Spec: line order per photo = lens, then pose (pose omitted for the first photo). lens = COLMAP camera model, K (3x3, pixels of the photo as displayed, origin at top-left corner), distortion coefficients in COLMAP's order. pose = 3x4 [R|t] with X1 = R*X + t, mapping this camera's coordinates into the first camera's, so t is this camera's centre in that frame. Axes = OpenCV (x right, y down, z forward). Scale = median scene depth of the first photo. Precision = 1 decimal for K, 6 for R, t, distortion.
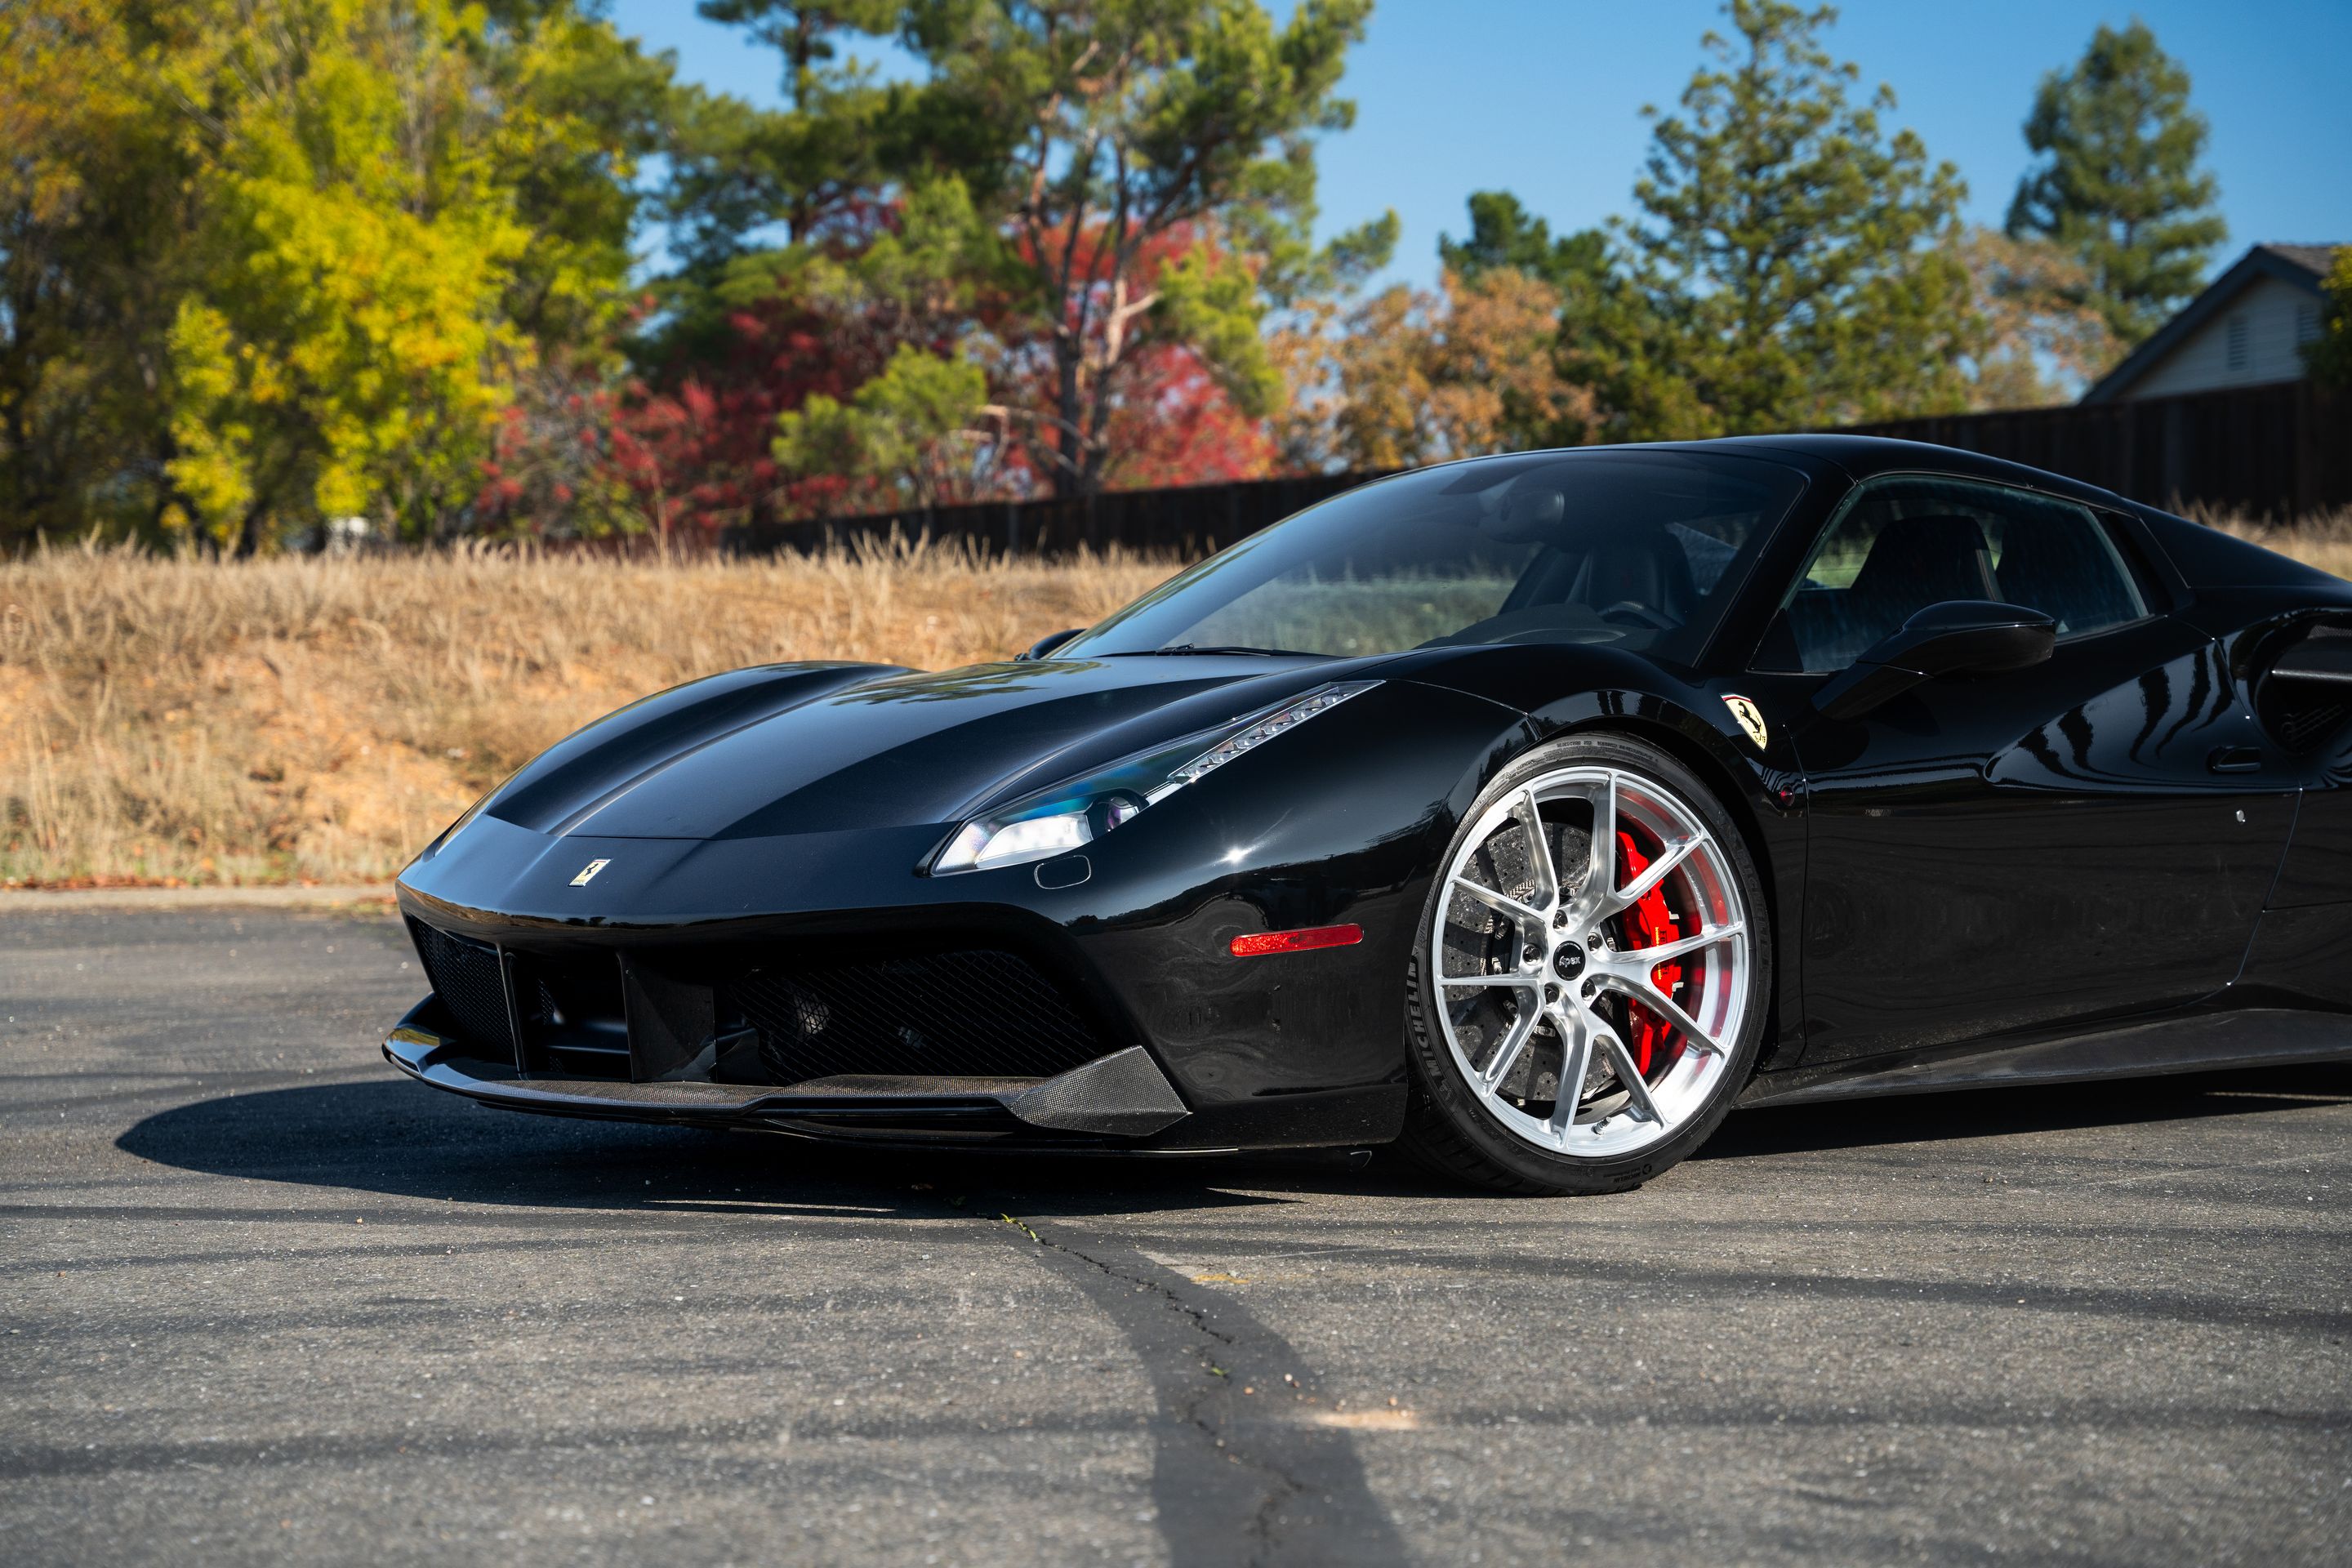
lens RADIAL K [[4430.7, 0, 1192.9], [0, 4430.7, 757.5], [0, 0, 1]] dist [0.324509, 0.000000]
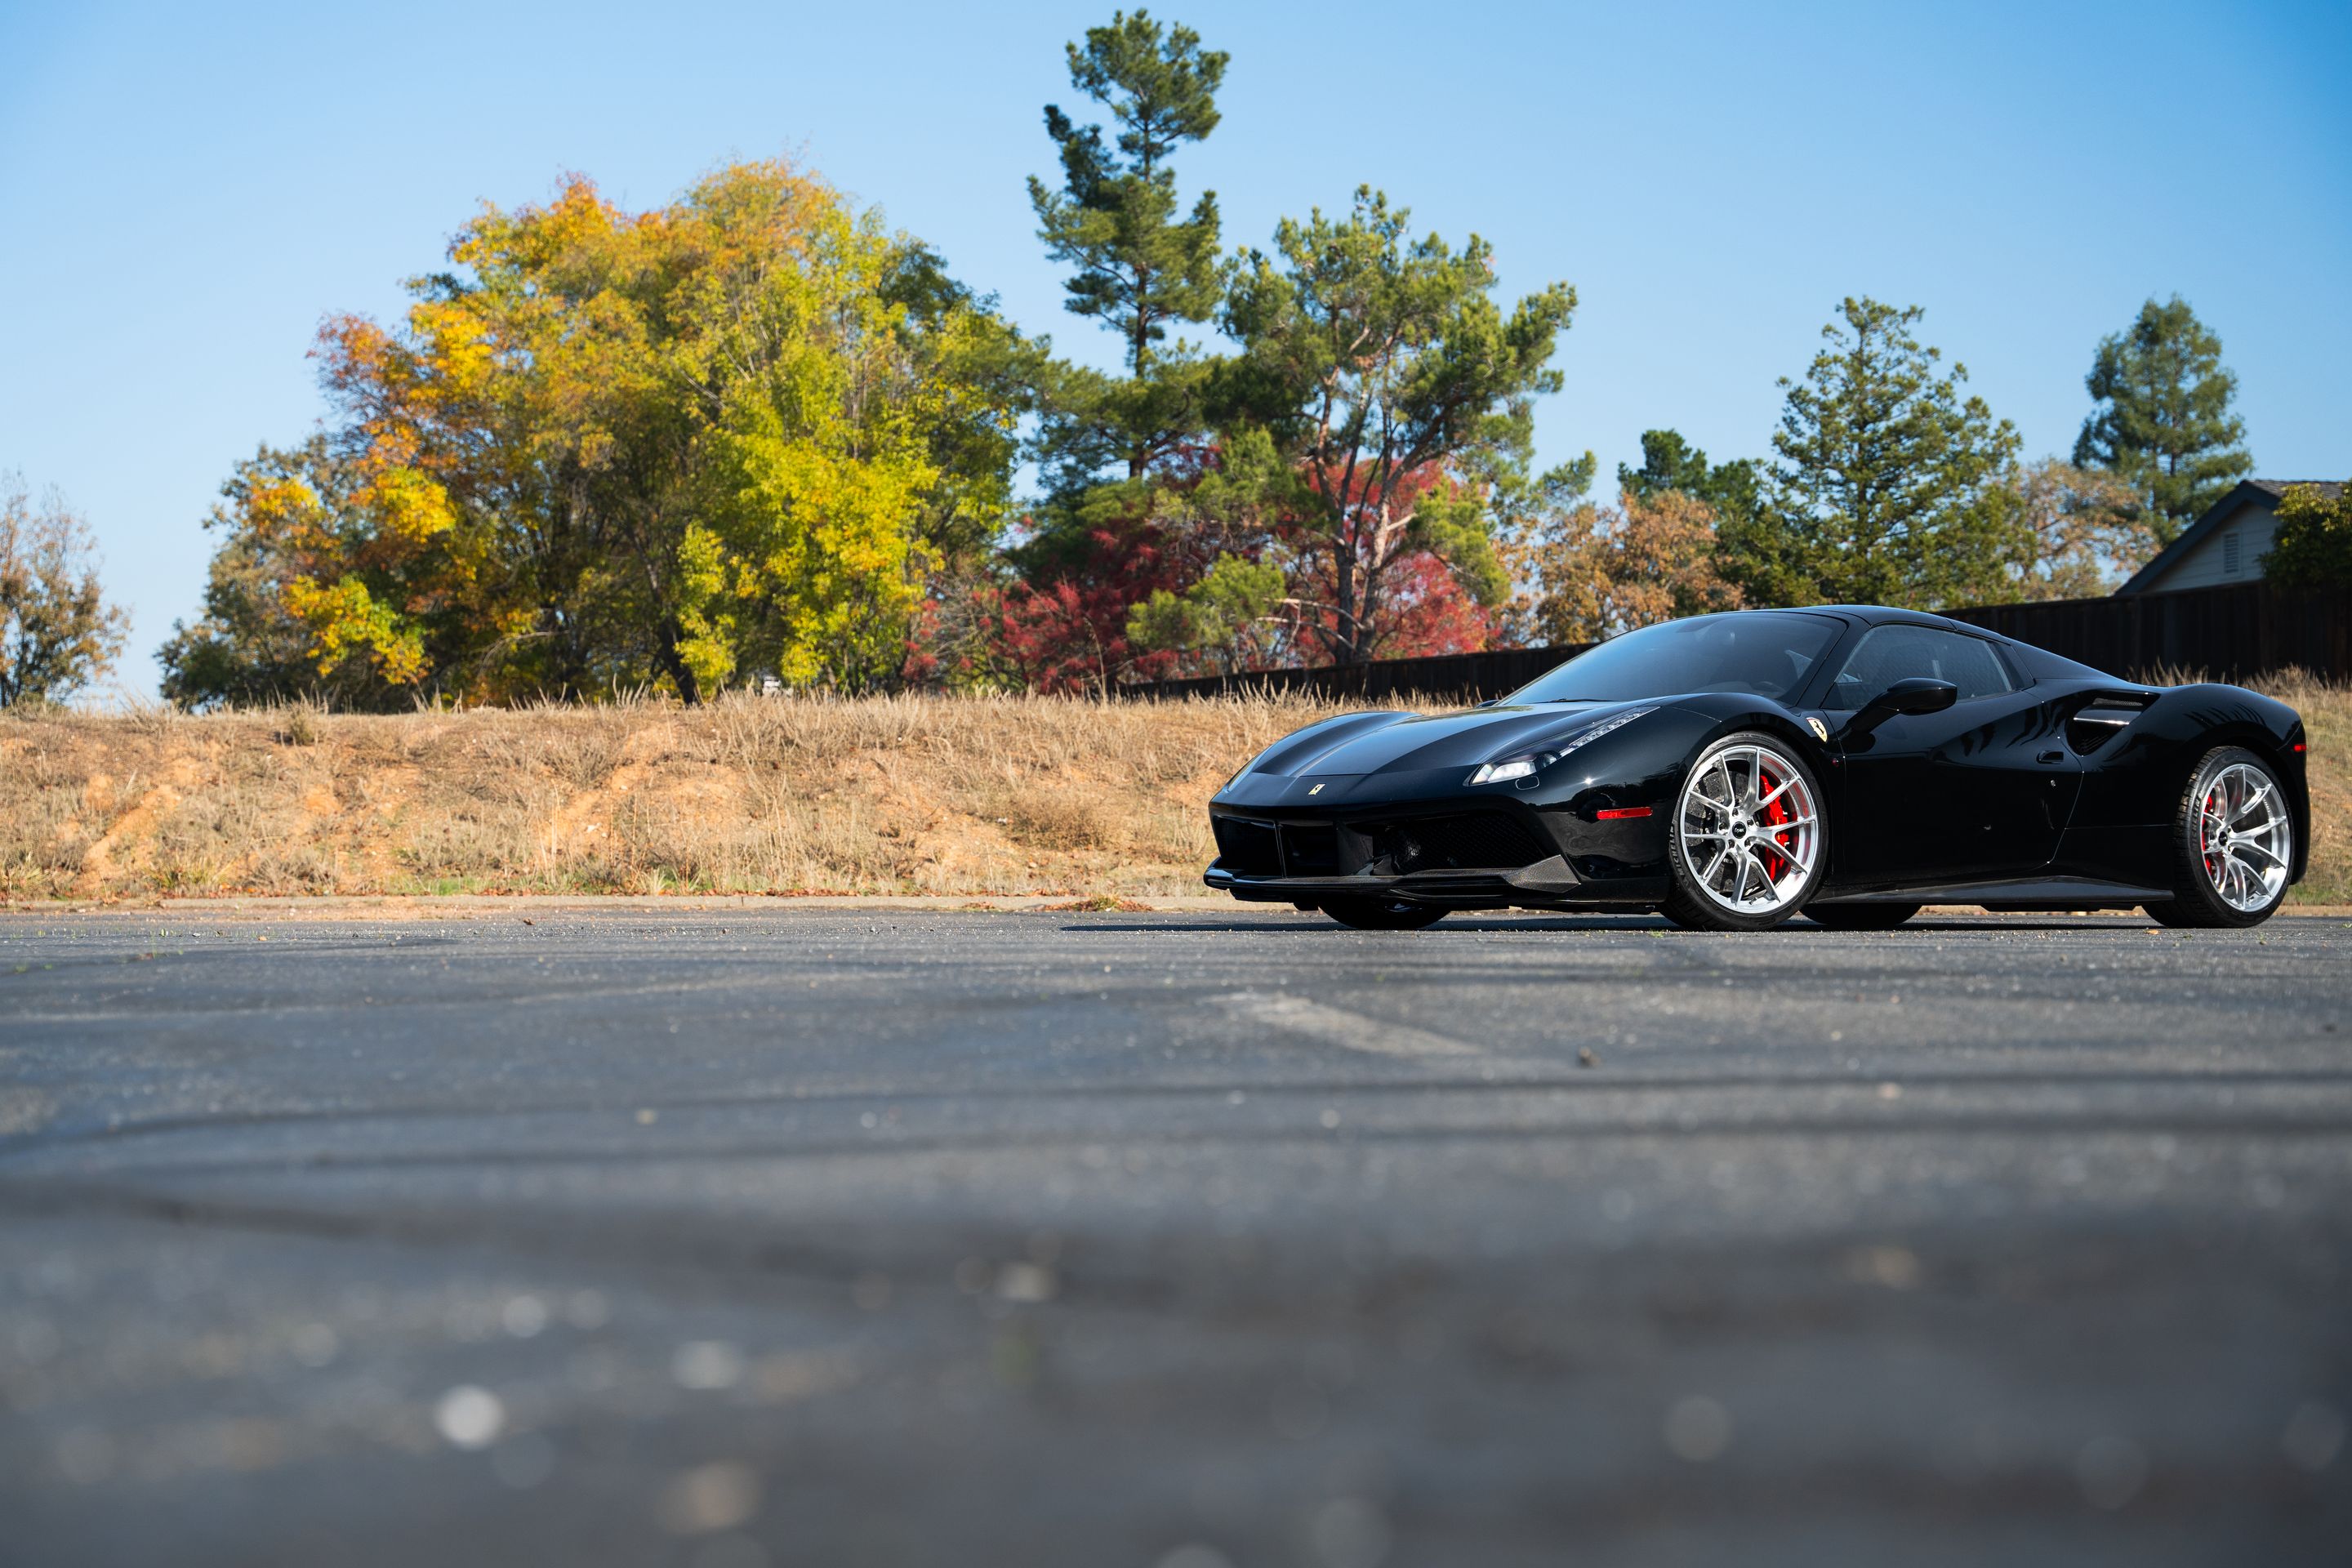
lens RADIAL K [[4040.2, 0, 1132.0], [0, 4040.2, 769.4], [0, 0, 1]] dist [0.228966, 0.000000]
pose [[0.998263, 0.002570, -0.058851, -0.023332], [-0.004770, 0.999294, -0.037274, 0.020752], [0.058713, 0.037490, 0.997571, -0.247246]]
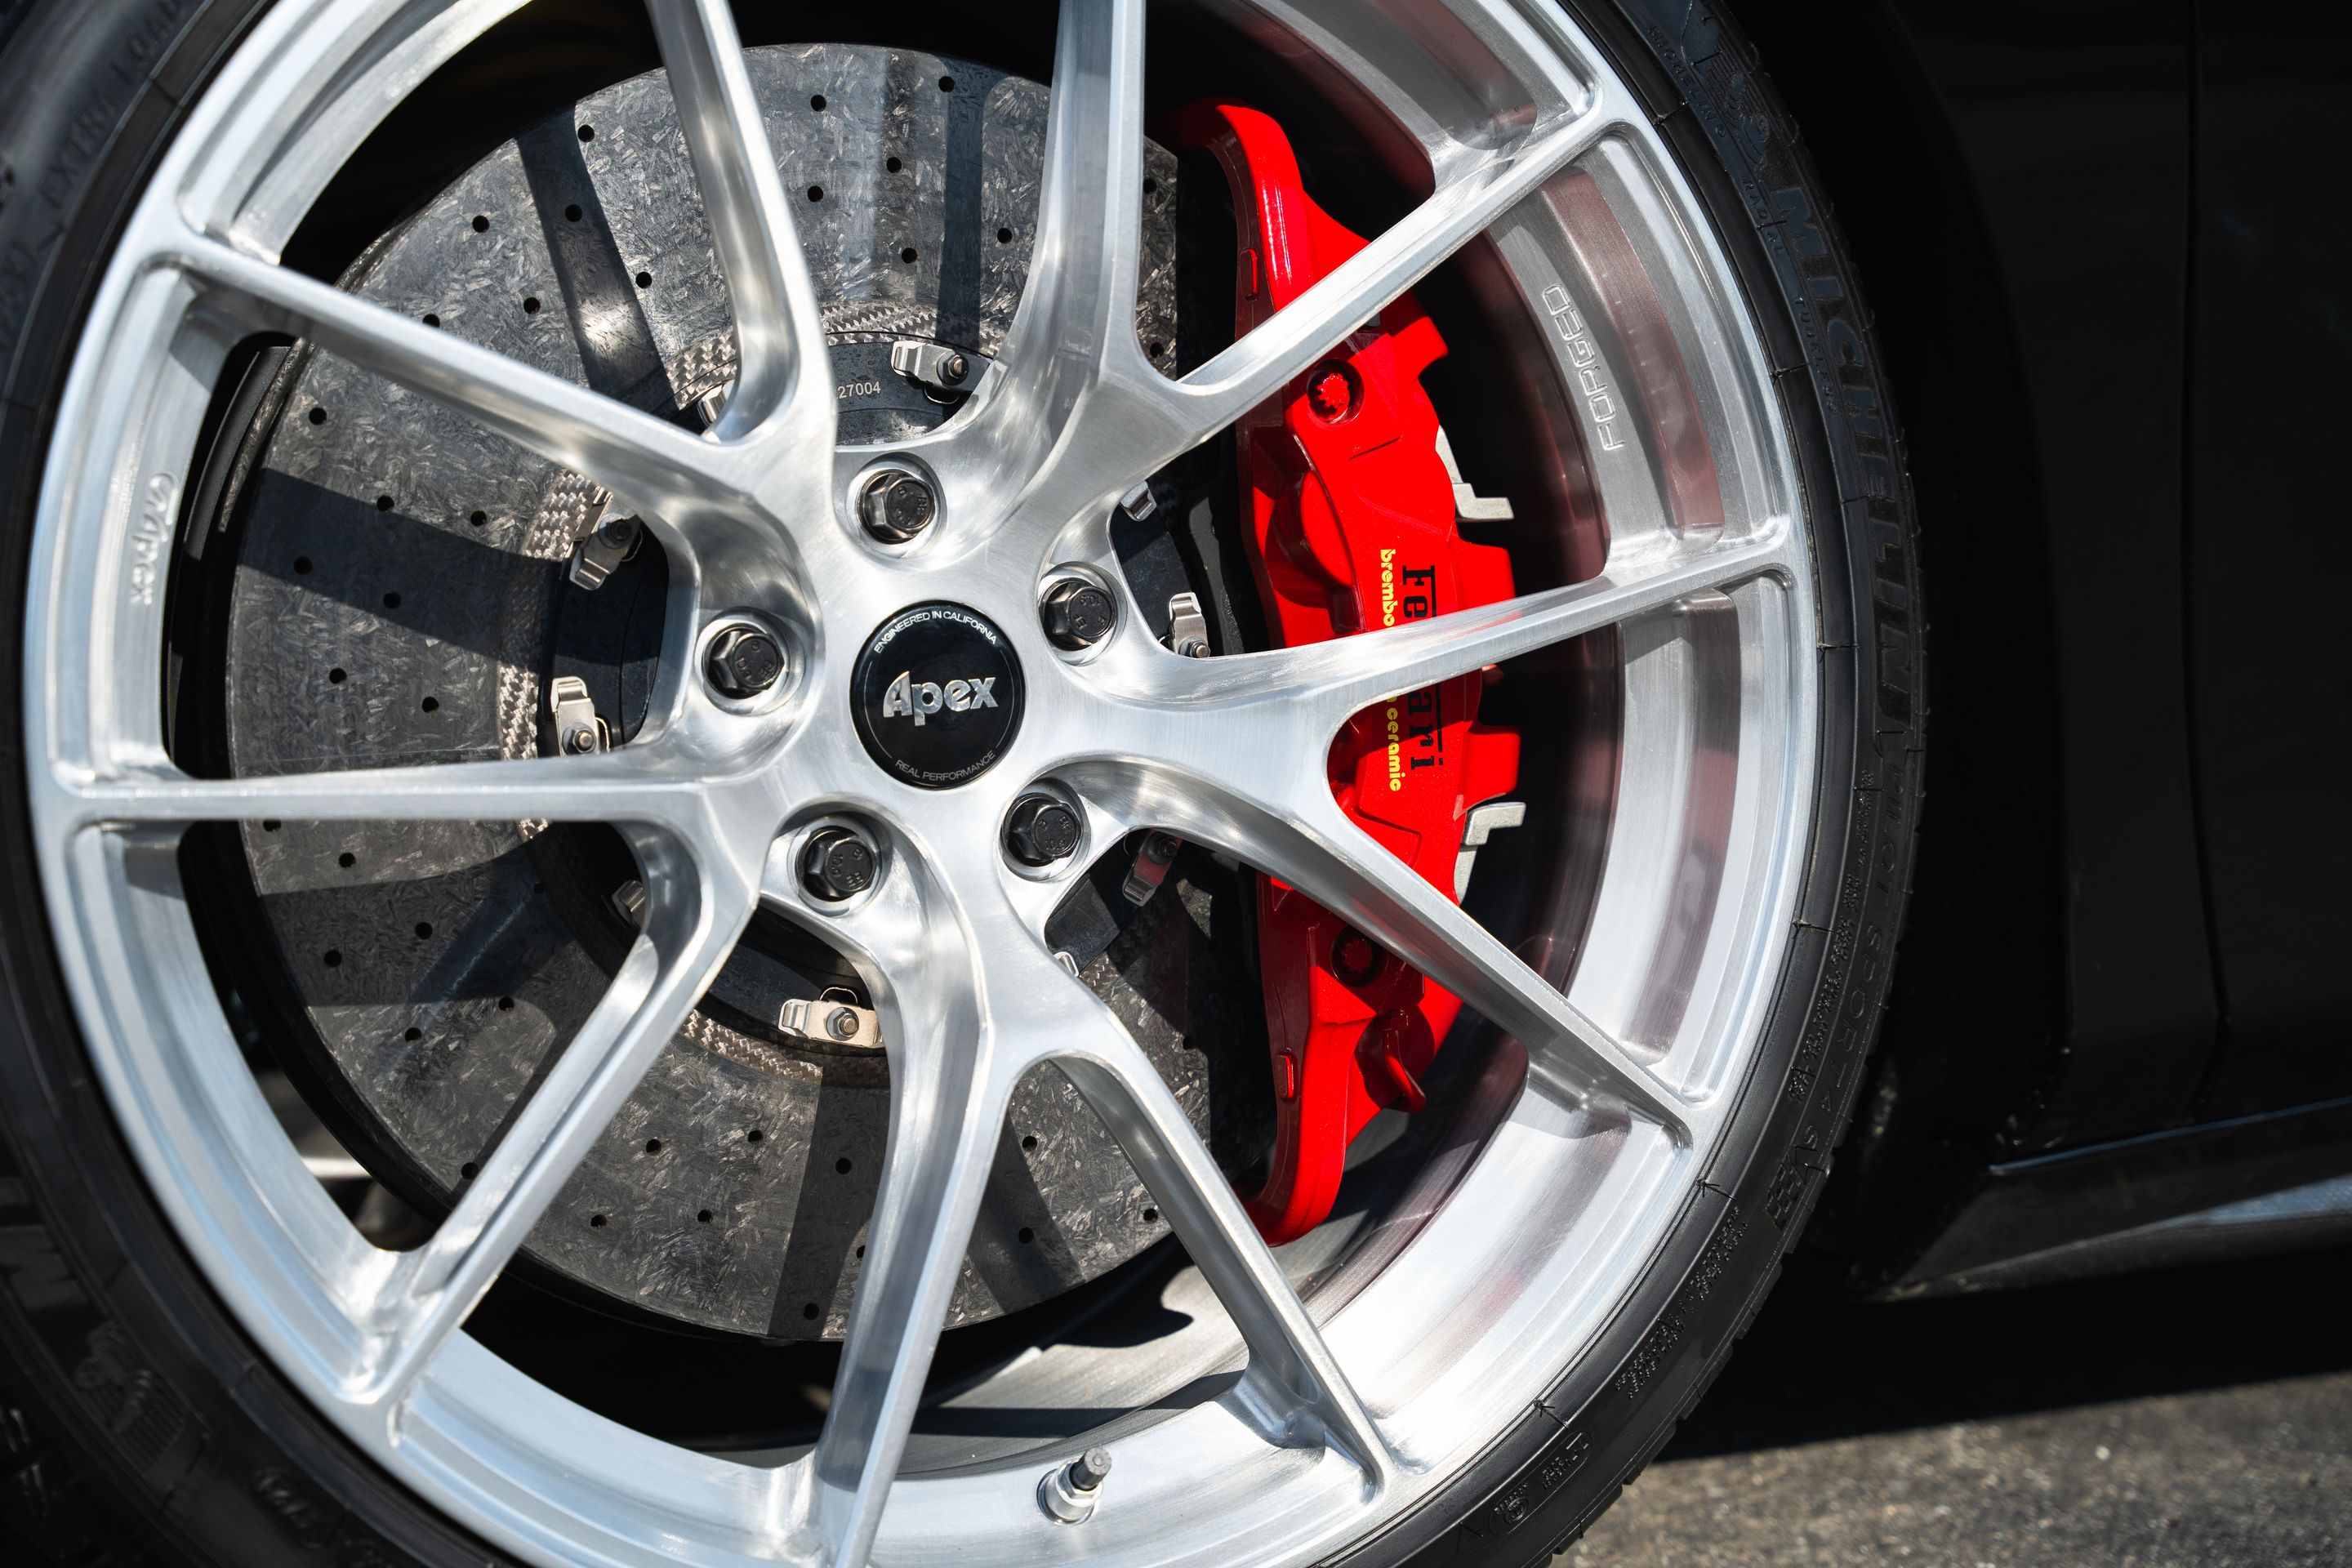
lens RADIAL K [[3647.6, 0, 1172.8], [0, 3647.6, 787.9], [0, 0, 1]] dist [0.163329, 0.000000]
pose [[0.992774, 0.004468, -0.119915, 0.025651], [0.002699, 0.998222, 0.059542, 0.008764], [0.119968, -0.059435, 0.990997, 0.182523]]
